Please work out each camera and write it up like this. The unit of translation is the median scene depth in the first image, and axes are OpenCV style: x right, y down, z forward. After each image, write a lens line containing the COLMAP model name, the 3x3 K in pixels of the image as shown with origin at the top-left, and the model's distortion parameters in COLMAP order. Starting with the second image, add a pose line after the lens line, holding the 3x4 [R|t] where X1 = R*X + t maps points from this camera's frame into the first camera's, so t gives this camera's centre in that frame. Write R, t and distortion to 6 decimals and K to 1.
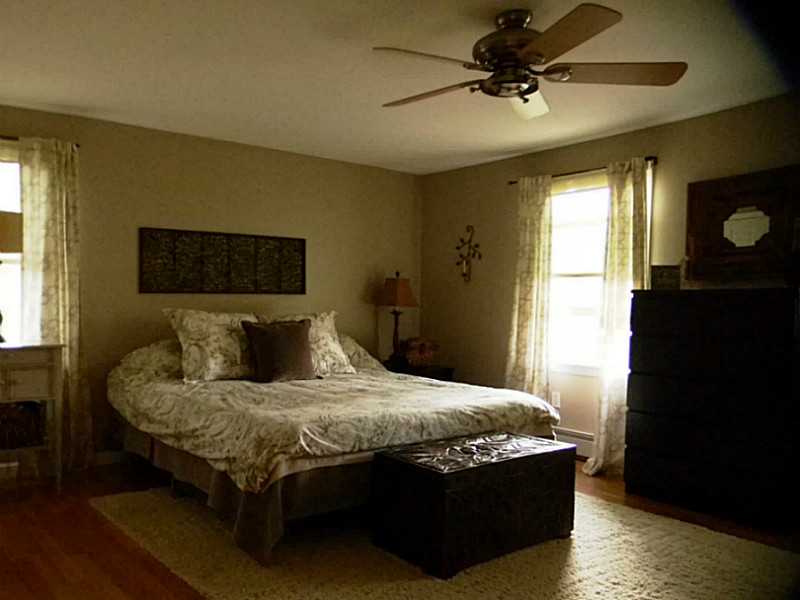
lens RADIAL K [[695.5, 0, 315.2], [0, 695.5, 302.3], [0, 0, 1]] dist [0.140413, -0.001975]
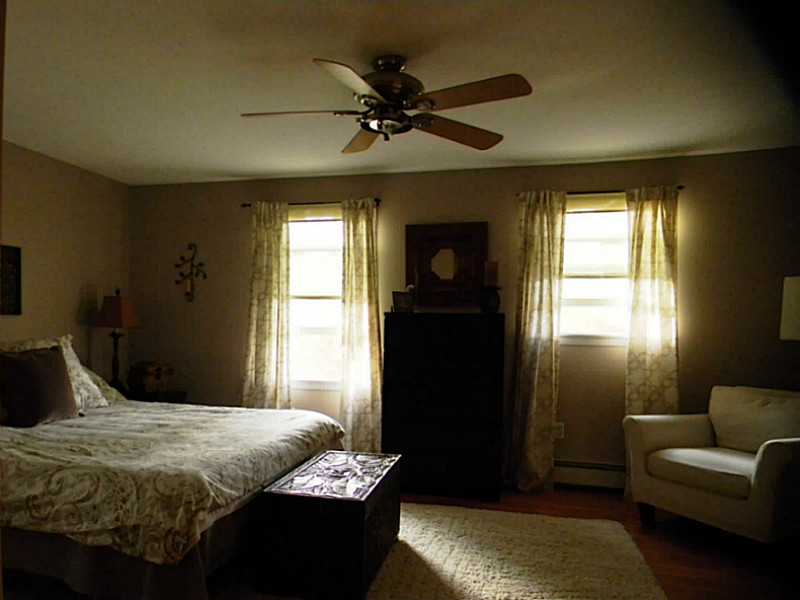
lens RADIAL K [[685.0, 0, 400.0], [0, 685.0, 300.0], [0, 0, 1]] dist [0.026864, -0.012261]
pose [[0.798008, 0.014308, 0.602478, -0.162516], [0.002600, 0.999627, -0.027184, -0.005878], [-0.602642, 0.023260, 0.797673, 0.087828]]
